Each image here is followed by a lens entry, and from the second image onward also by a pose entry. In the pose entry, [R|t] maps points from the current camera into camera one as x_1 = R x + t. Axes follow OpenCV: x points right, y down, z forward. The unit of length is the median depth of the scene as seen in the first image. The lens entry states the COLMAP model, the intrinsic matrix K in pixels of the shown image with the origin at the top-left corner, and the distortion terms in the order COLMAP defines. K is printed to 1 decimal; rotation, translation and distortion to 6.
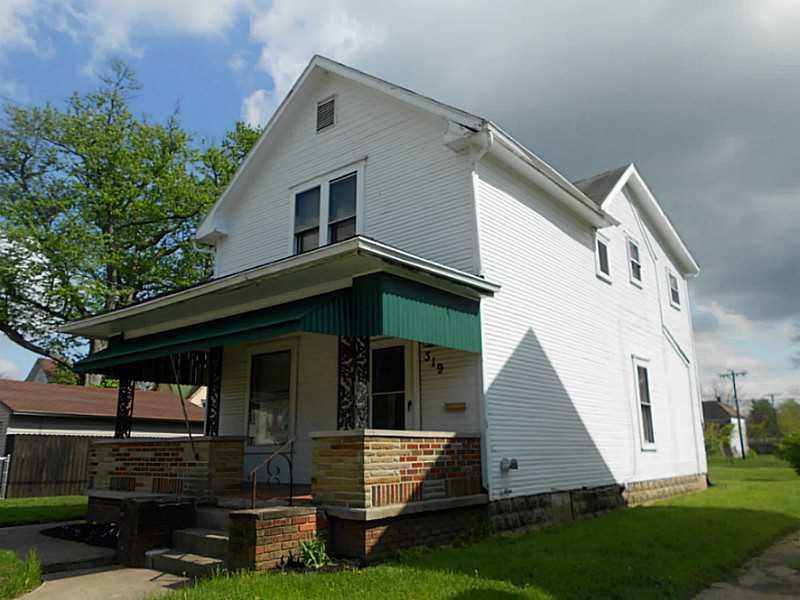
lens RADIAL K [[618.4, 0, 401.4], [0, 618.4, 303.8], [0, 0, 1]] dist [-0.014144, -0.003907]
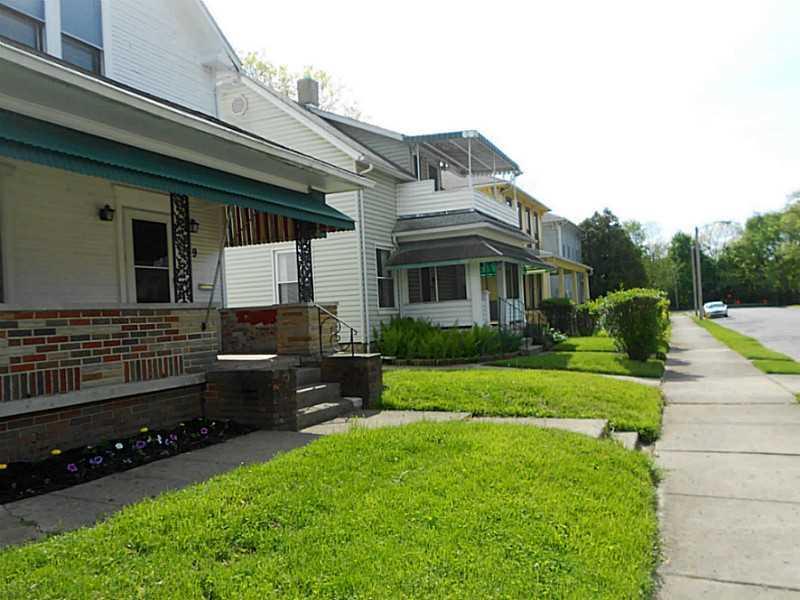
lens RADIAL K [[618.4, 0, 401.7], [0, 618.4, 299.6], [0, 0, 1]] dist [-0.014144, -0.003907]
pose [[-0.264940, 0.043756, 0.963272, -1.146013], [-0.172575, 0.980689, -0.092013, 0.229567], [-0.948696, -0.190615, -0.252273, 0.911775]]
